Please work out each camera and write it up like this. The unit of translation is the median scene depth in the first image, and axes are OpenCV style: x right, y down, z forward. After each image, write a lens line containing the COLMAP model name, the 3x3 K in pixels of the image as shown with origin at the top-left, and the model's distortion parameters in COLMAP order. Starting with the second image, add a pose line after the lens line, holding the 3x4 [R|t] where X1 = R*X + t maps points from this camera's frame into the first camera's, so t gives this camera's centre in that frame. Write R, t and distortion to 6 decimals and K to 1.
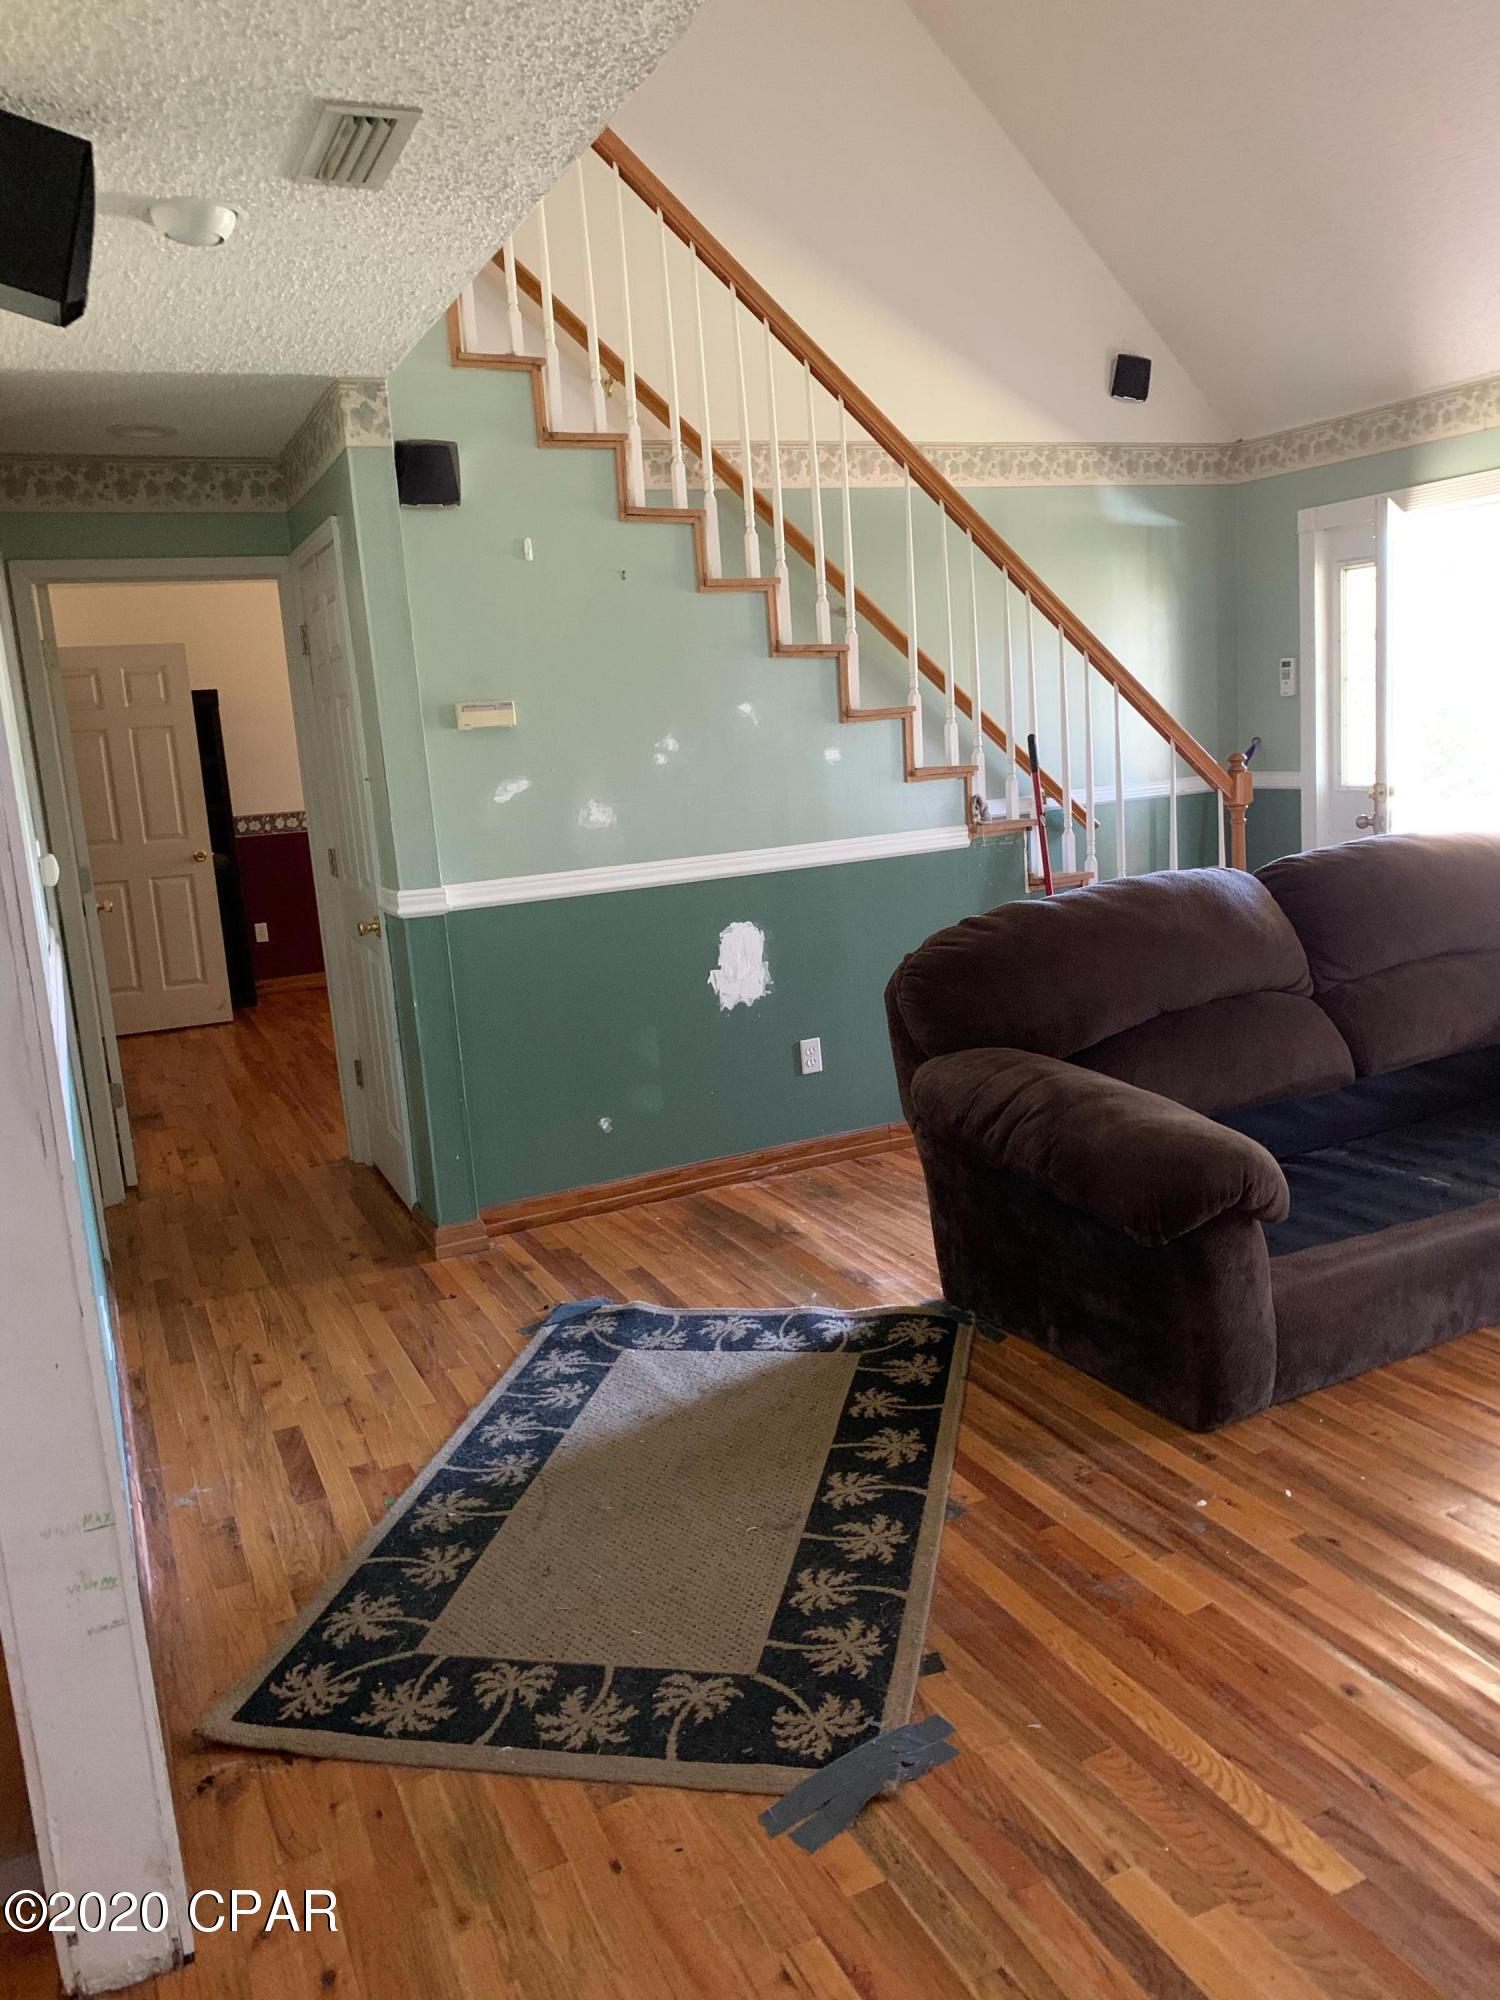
lens RADIAL K [[1519.9, 0, 762.1], [0, 1519.9, 984.1], [0, 0, 1]] dist [0.046073, -0.005378]
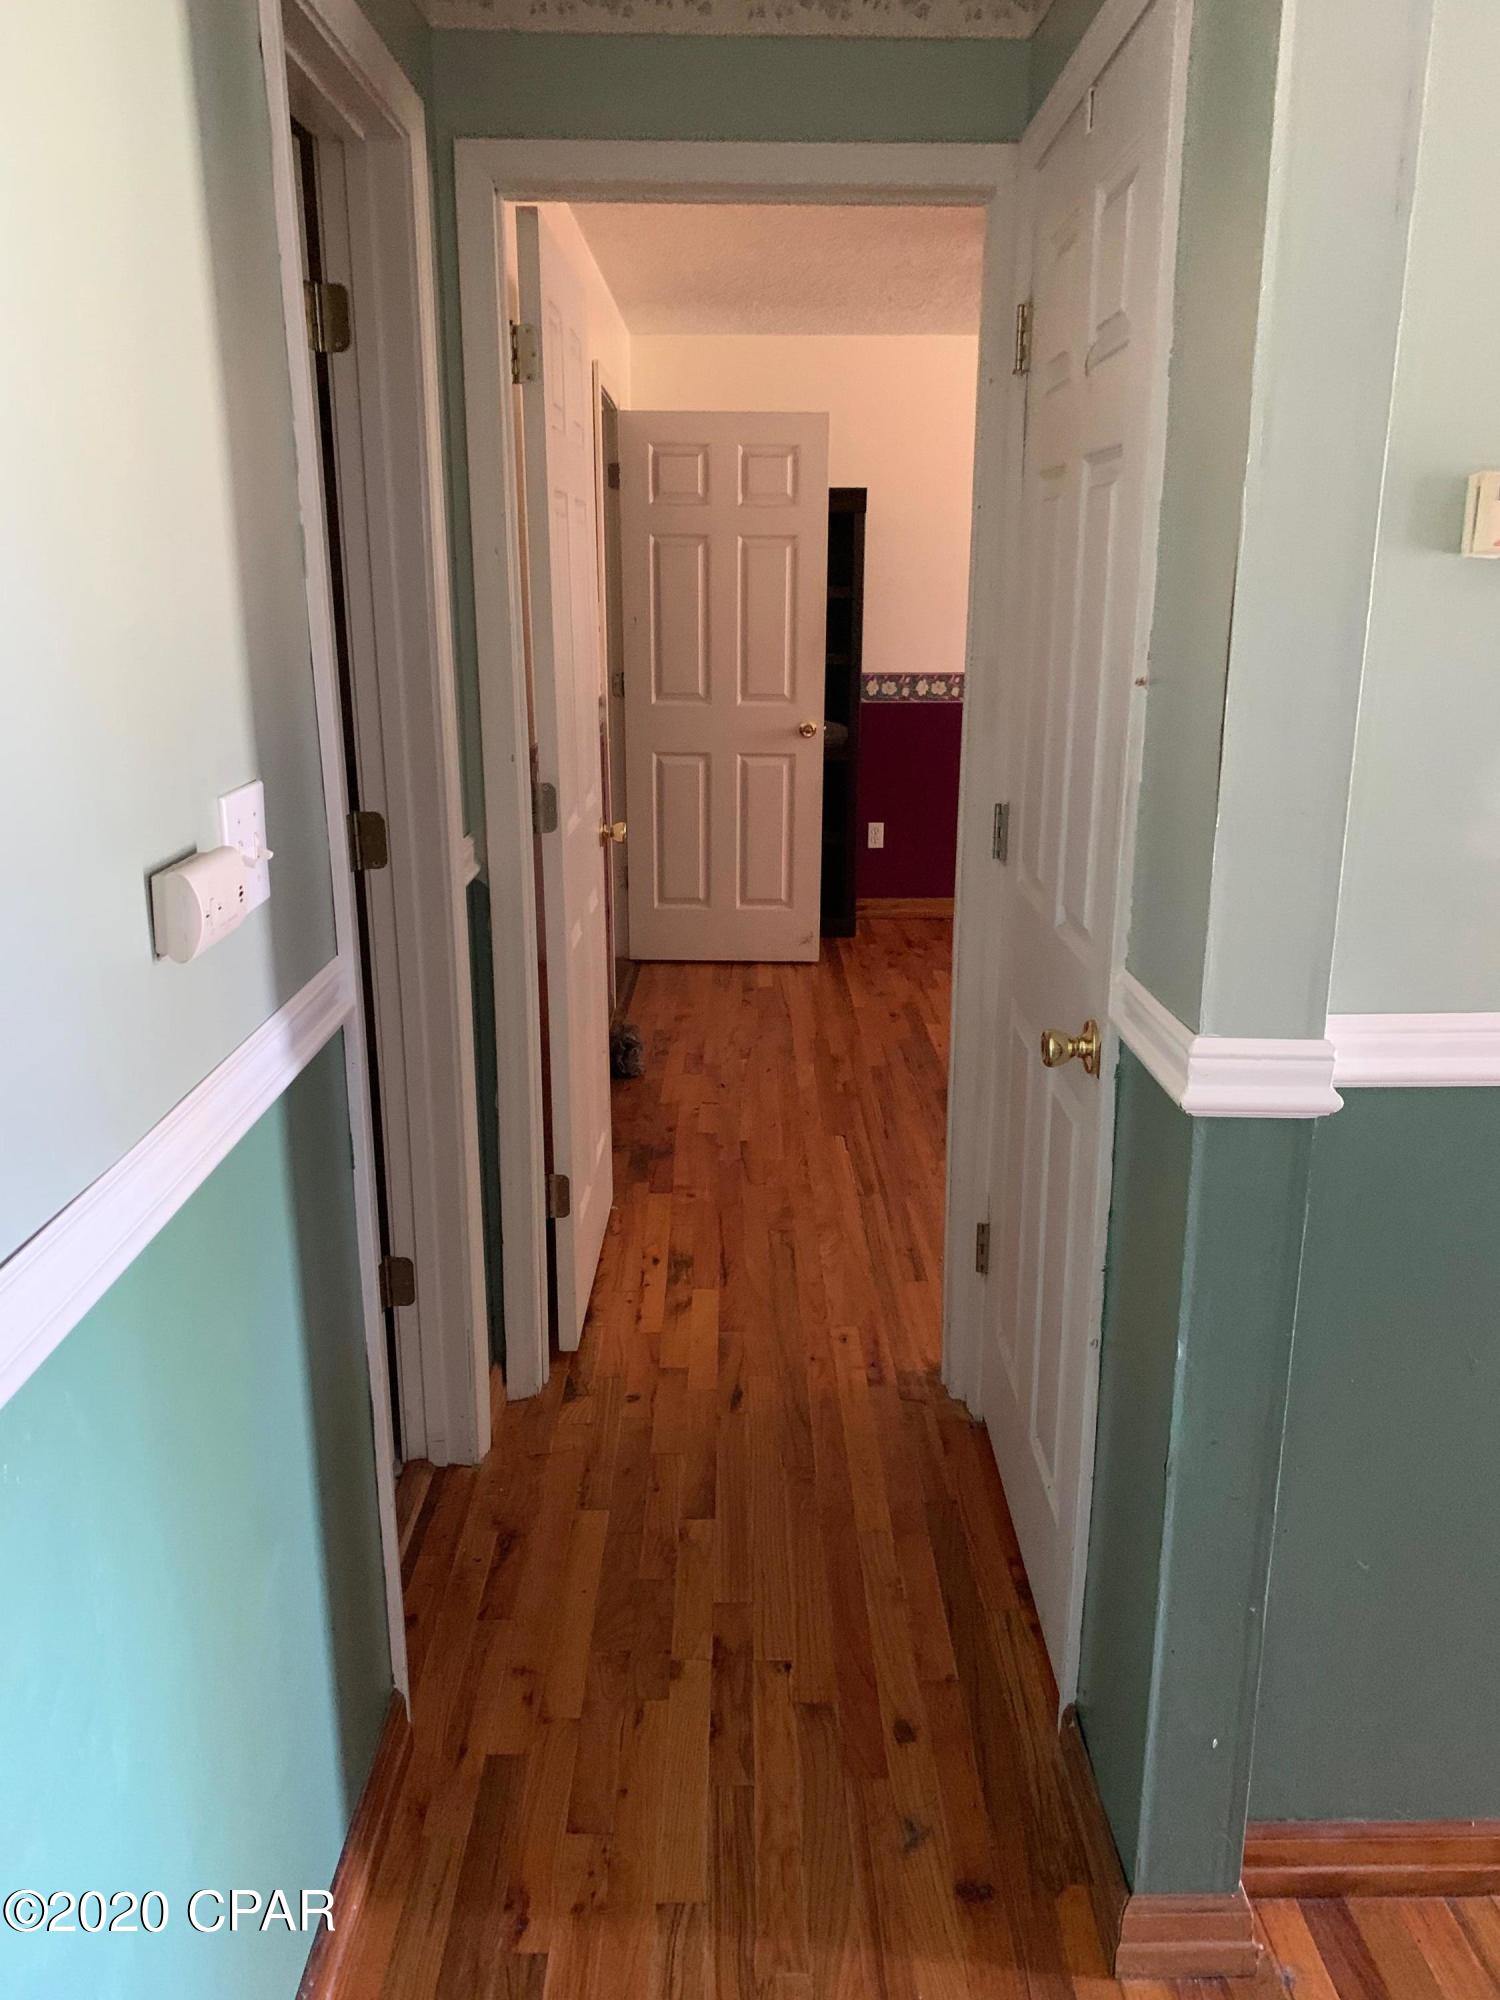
lens RADIAL K [[1519.9, 0, 763.5], [0, 1519.9, 1010.3], [0, 0, 1]] dist [0.046073, -0.005378]
pose [[0.912387, 0.180152, -0.367552, -0.108617], [-0.137251, 0.980603, 0.139930, -0.054084], [0.385631, -0.077223, 0.919416, 0.350400]]
